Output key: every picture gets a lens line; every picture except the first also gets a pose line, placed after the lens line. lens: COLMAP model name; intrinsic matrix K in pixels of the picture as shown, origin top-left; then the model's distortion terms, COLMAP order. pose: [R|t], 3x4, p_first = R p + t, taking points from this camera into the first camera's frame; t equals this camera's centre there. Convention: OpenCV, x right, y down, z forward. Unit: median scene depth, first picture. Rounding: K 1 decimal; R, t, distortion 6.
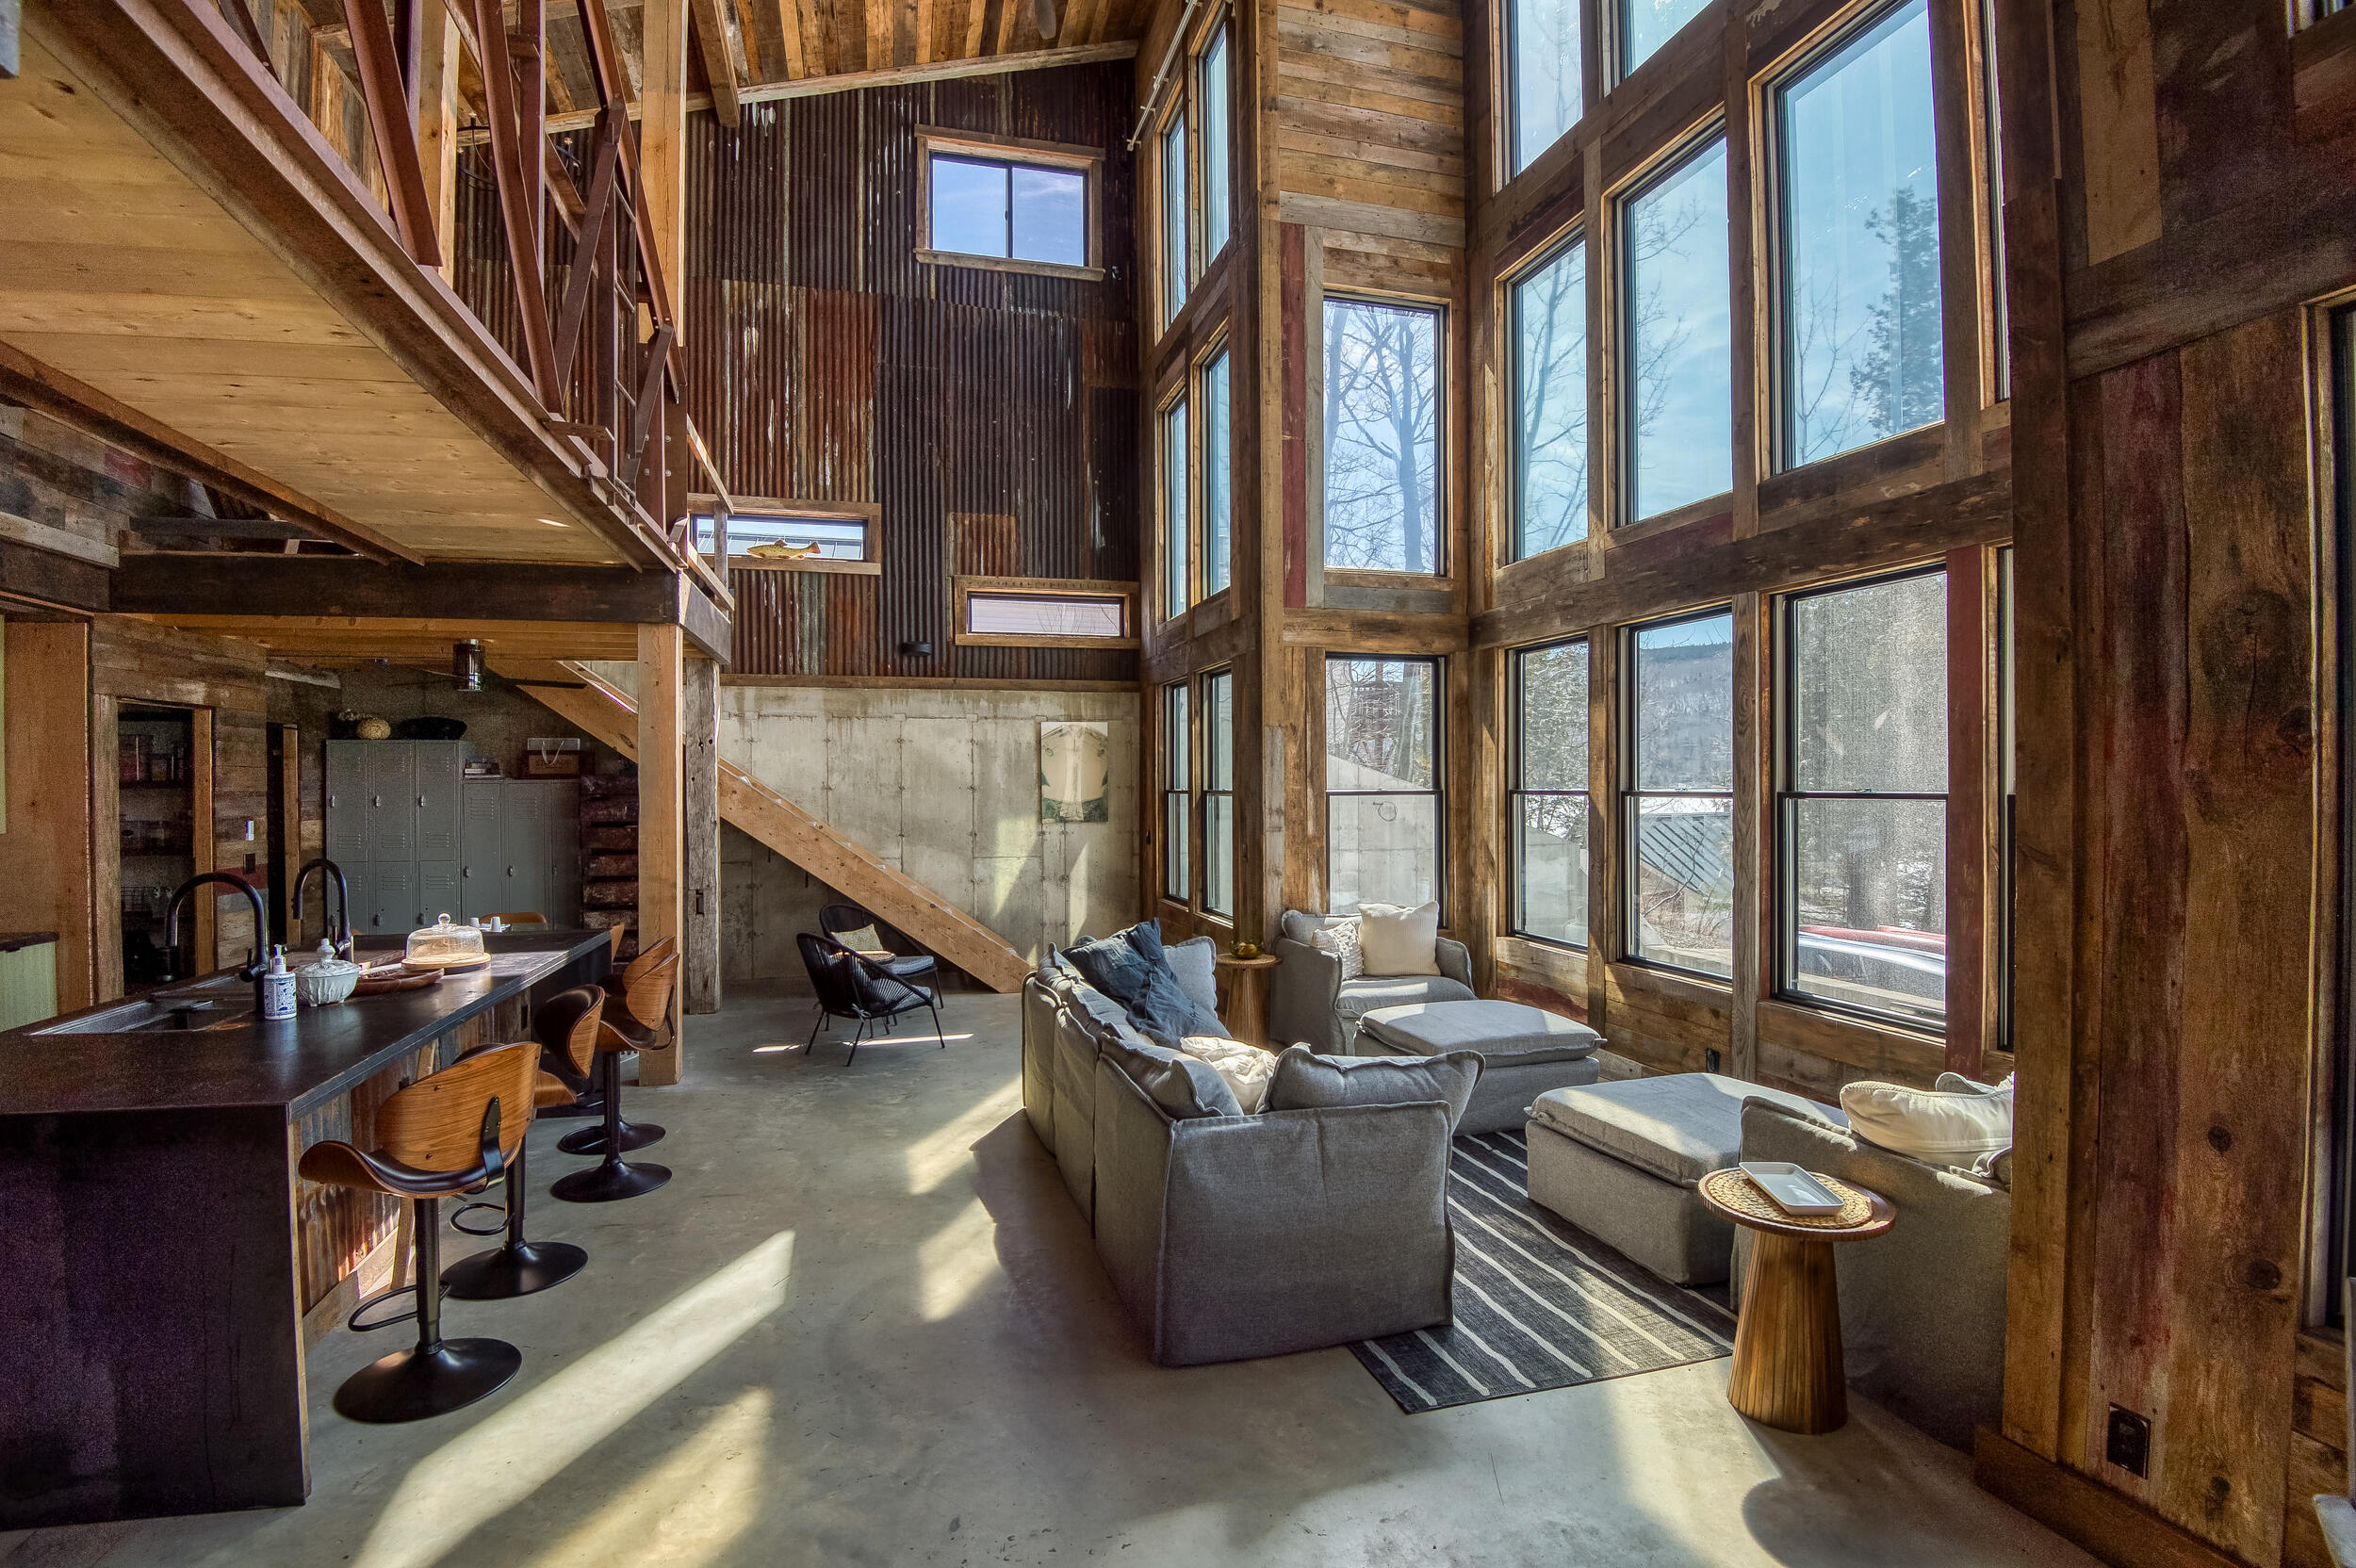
lens RADIAL K [[1121.1, 0, 1166.4], [0, 1121.1, 783.5], [0, 0, 1]] dist [-0.032308, -0.005790]
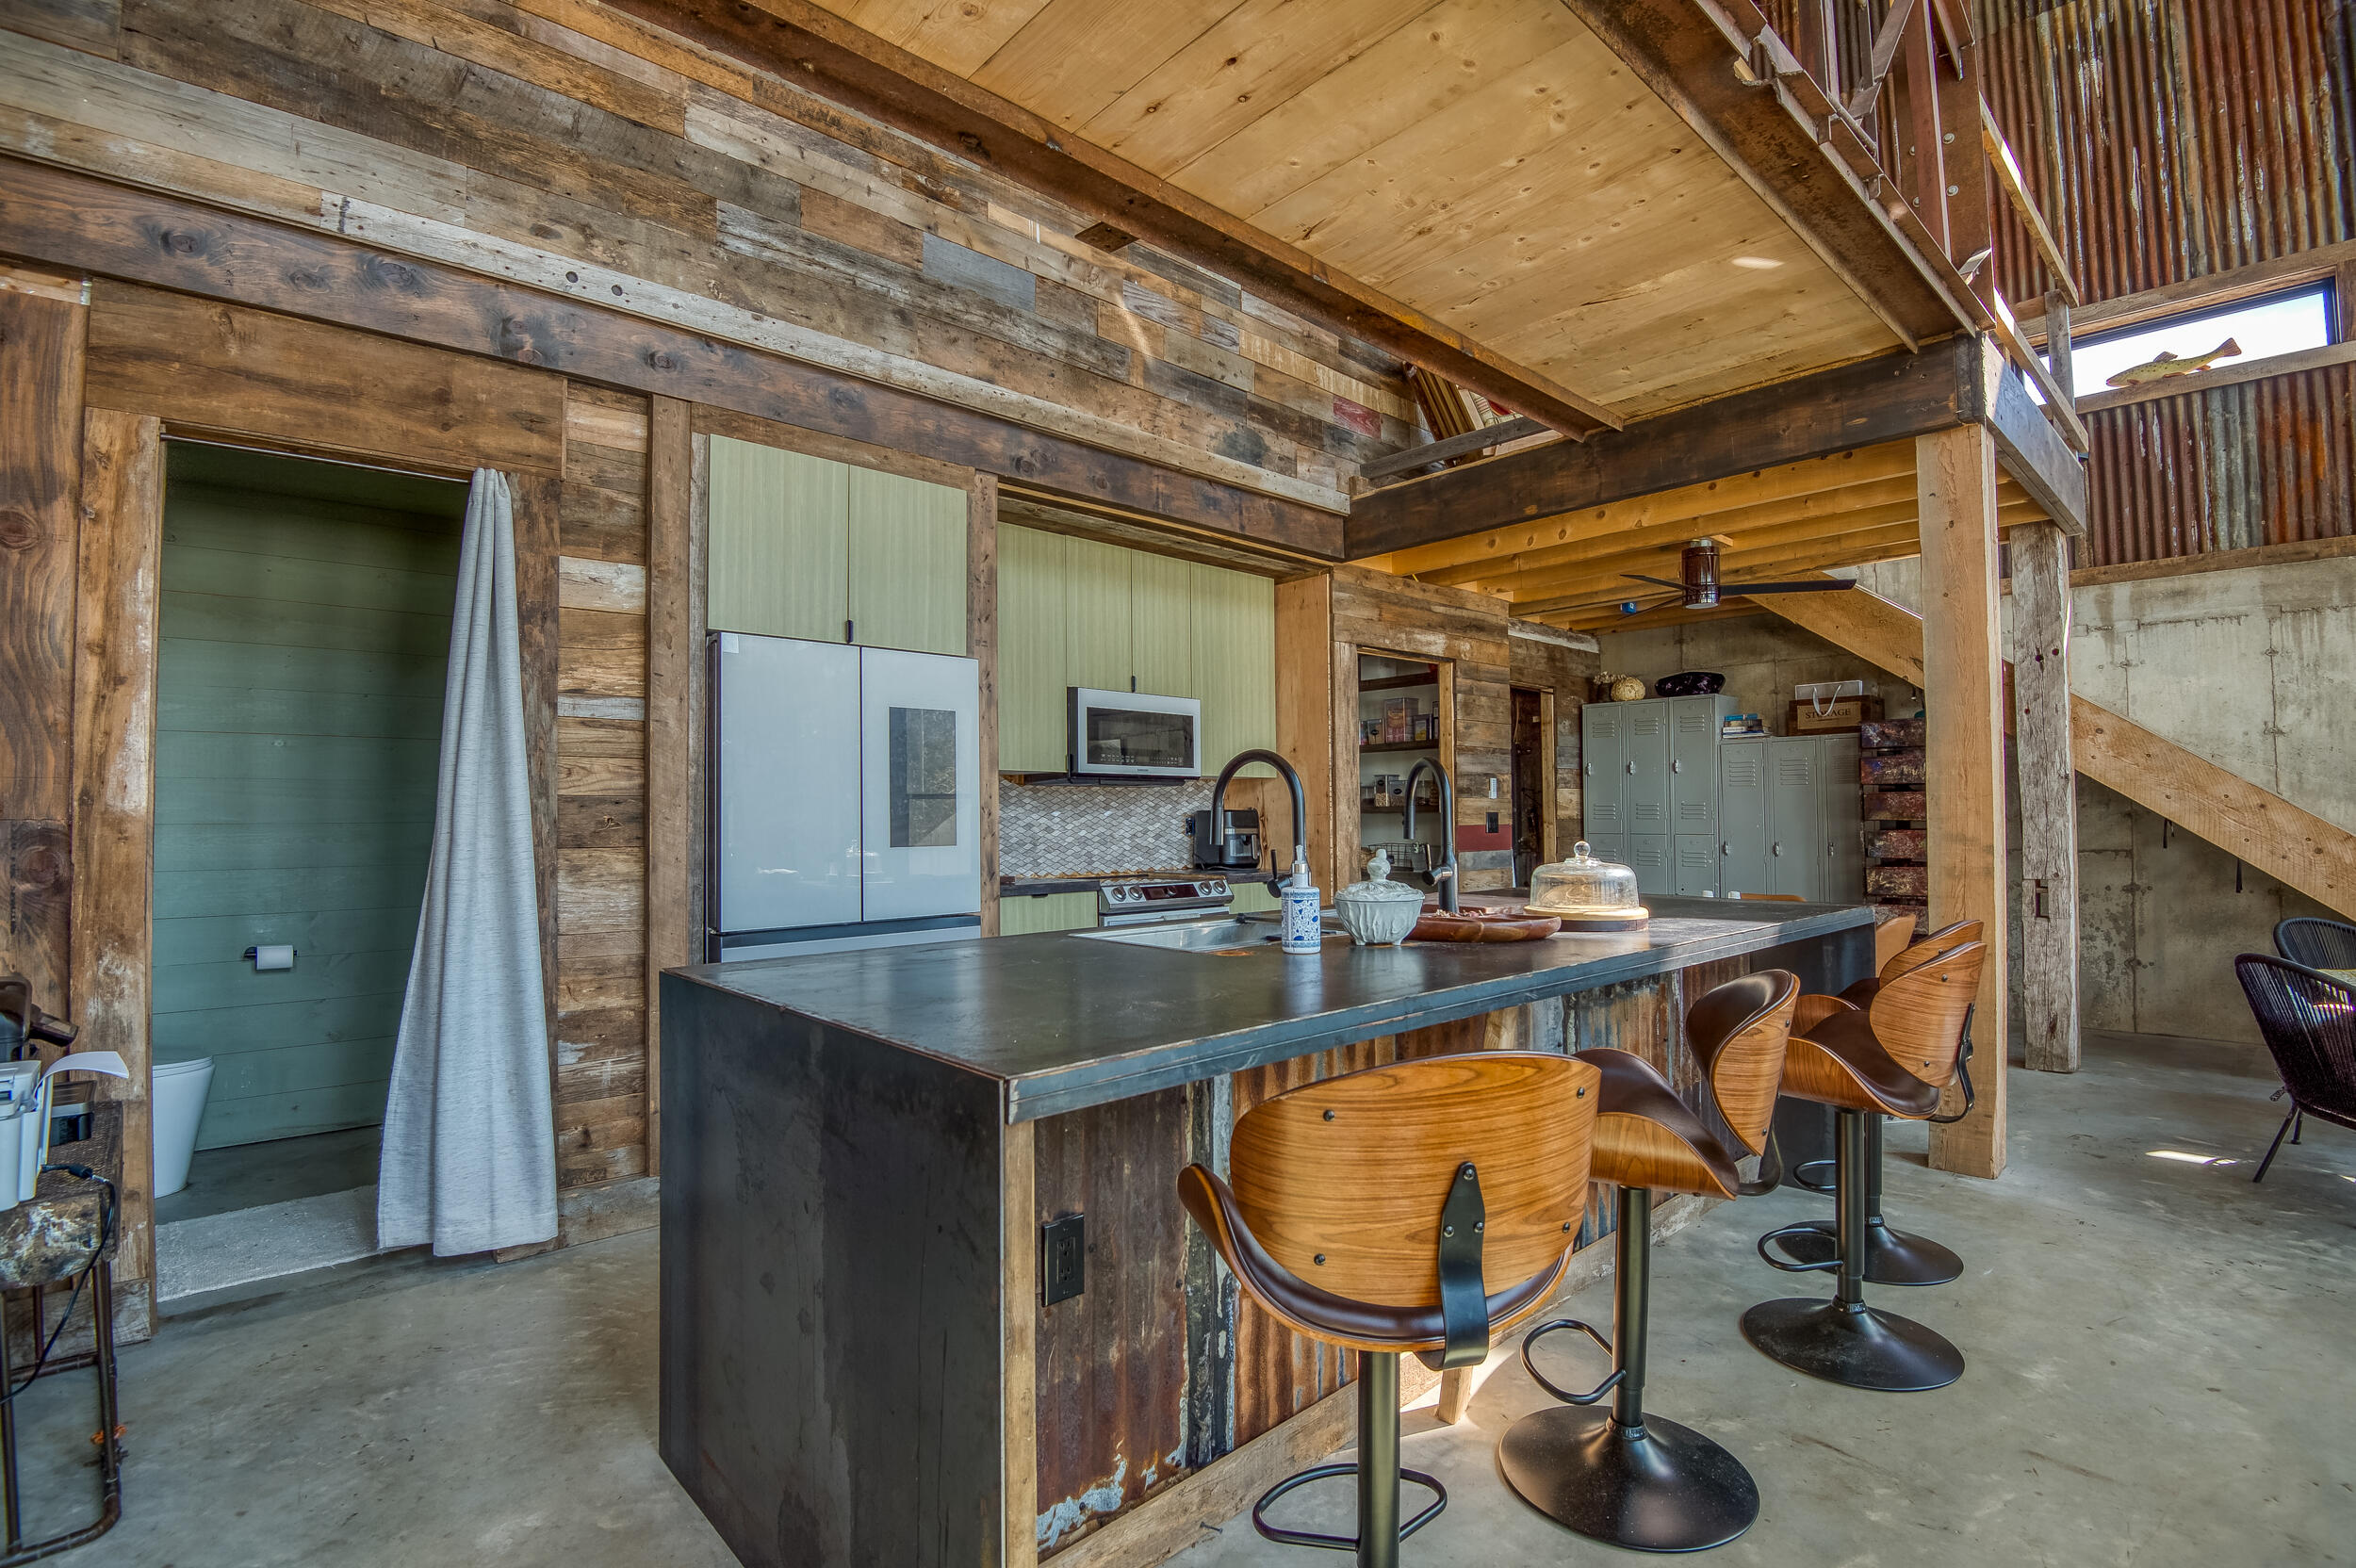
lens RADIAL K [[1121.1, 0, 1187.1], [0, 1121.1, 773.8], [0, 0, 1]] dist [-0.032308, -0.005790]
pose [[0.484466, -0.029589, -0.874309, -0.103173], [0.004057, 0.999493, -0.031578, 0.054722], [0.874801, 0.011751, 0.484341, 0.263736]]
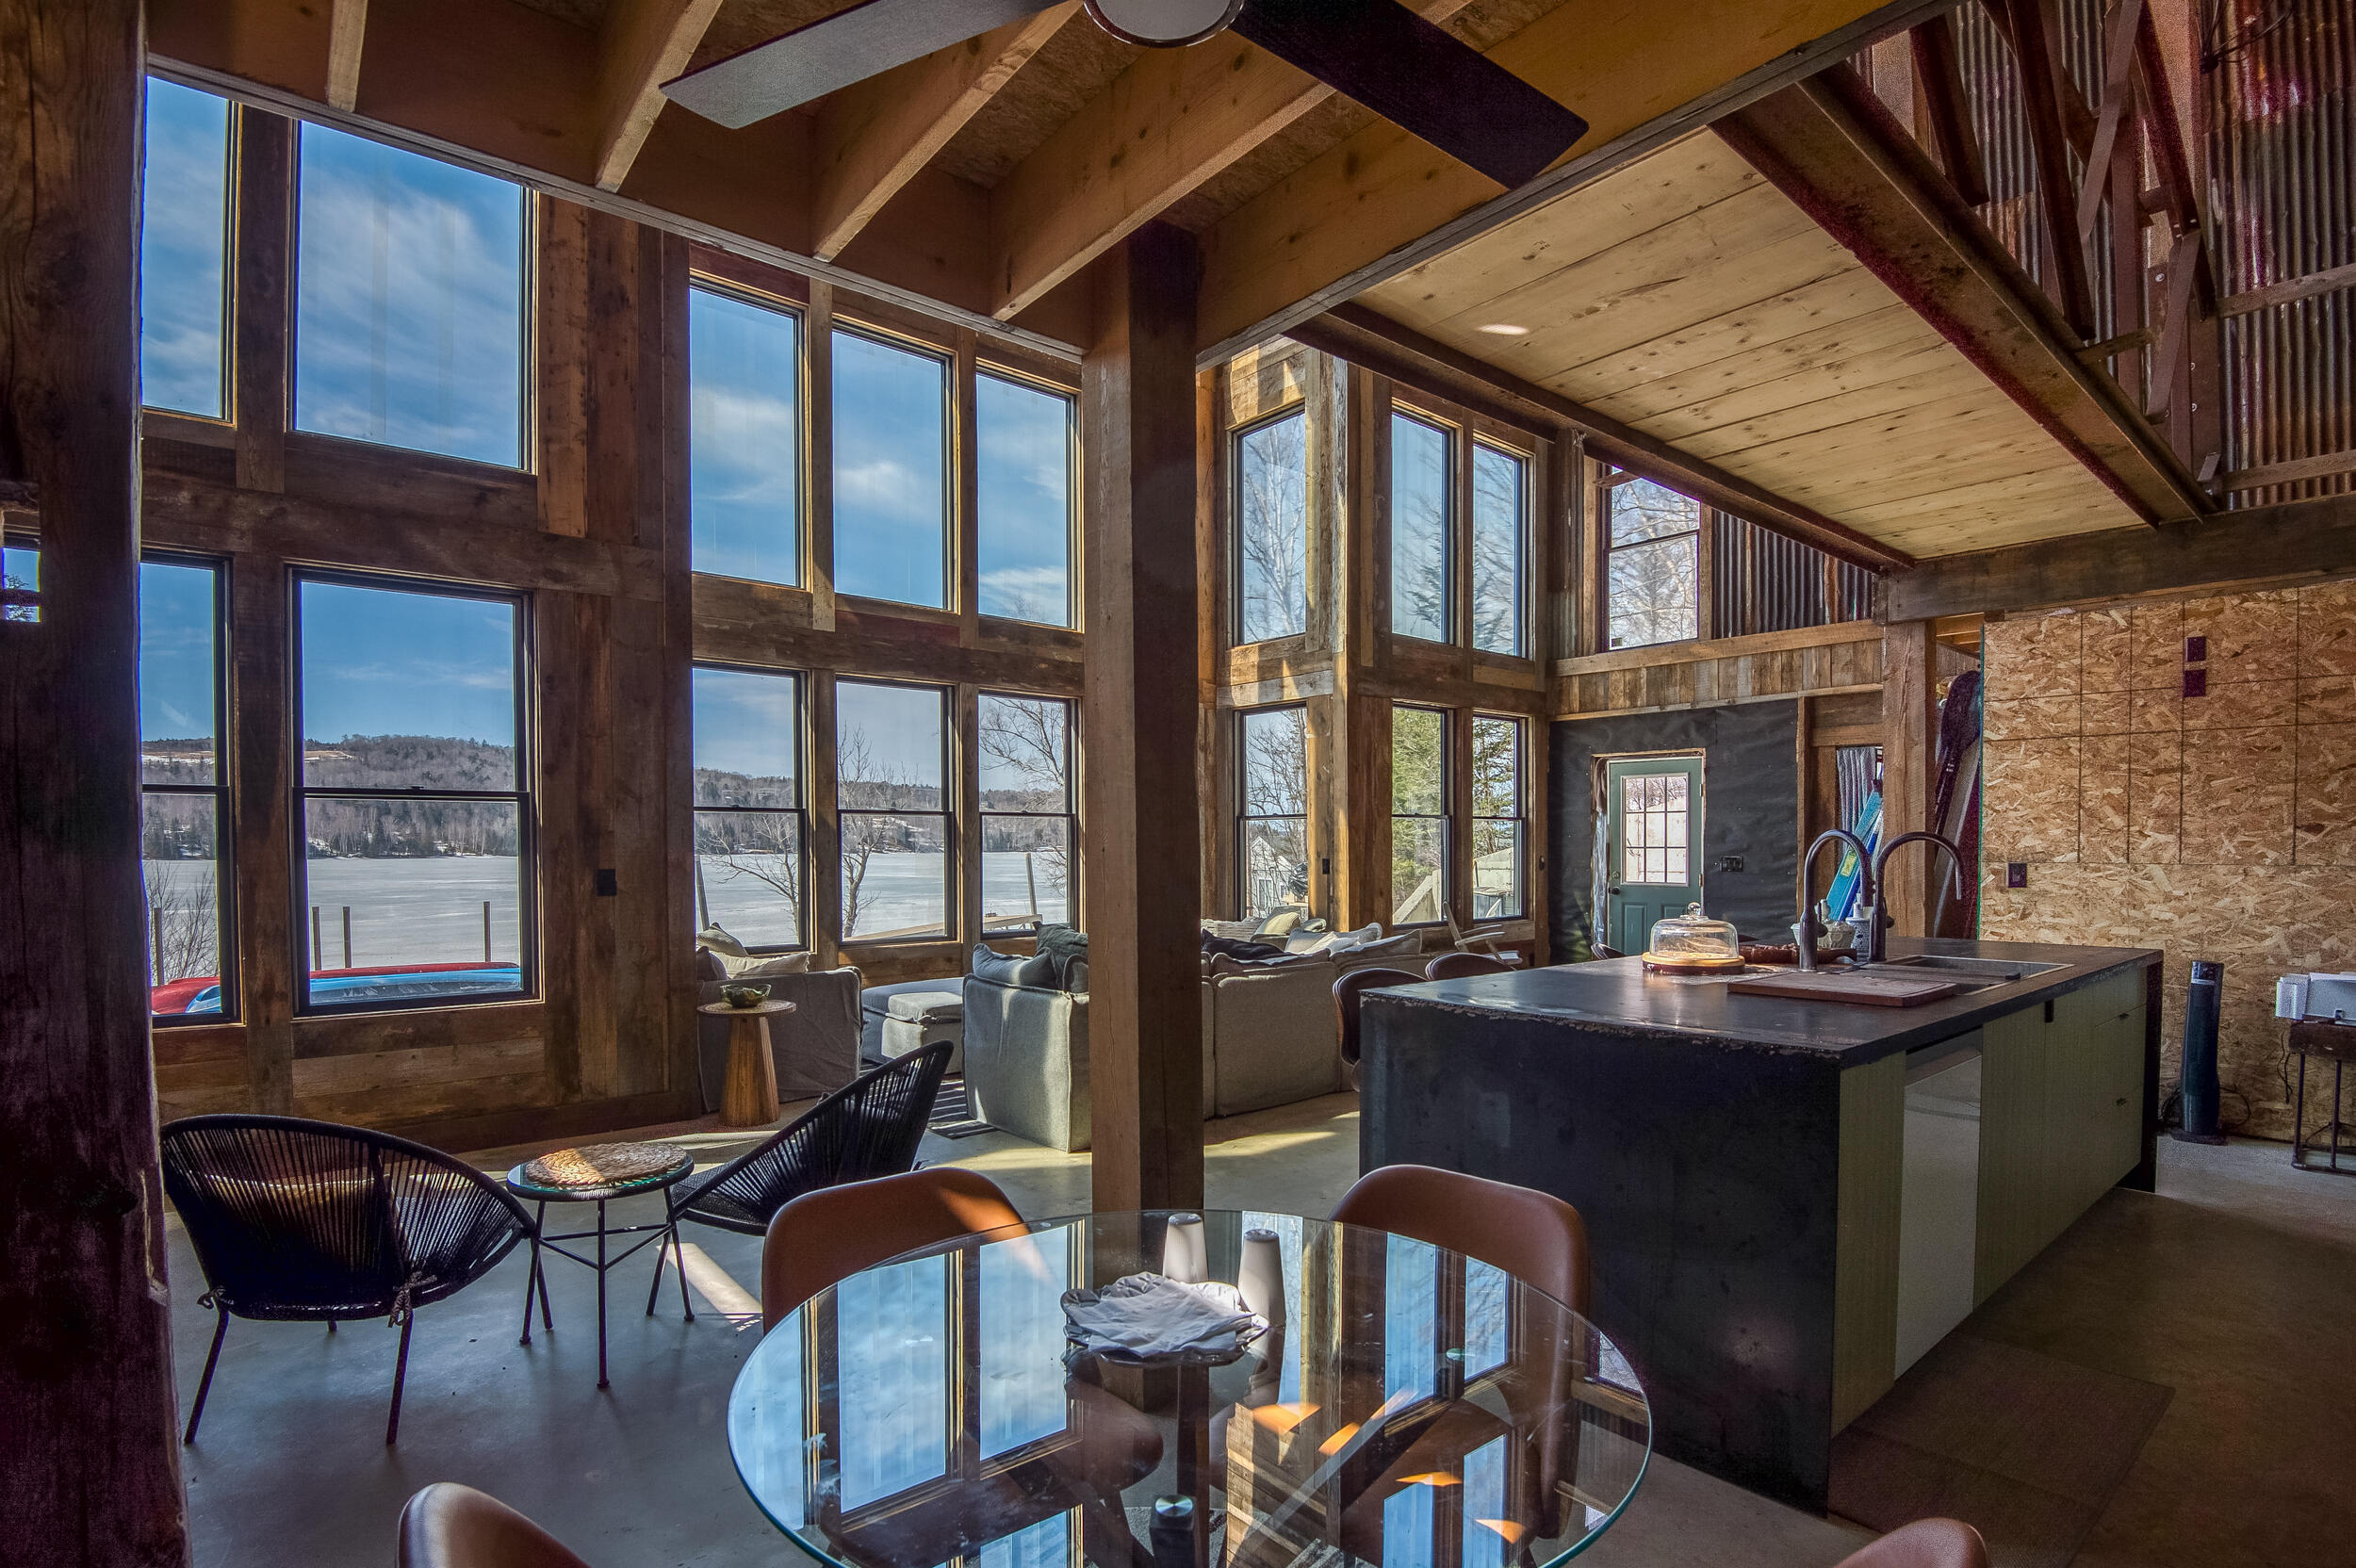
lens RADIAL K [[1121.1, 0, 1184.7], [0, 1121.1, 846.9], [0, 0, 1]] dist [-0.032308, -0.005790]
pose [[-0.436975, 0.003944, 0.899465, -0.703164], [0.005000, 0.999986, -0.001955, 0.042374], [-0.899460, 0.003643, -0.436989, 0.979093]]
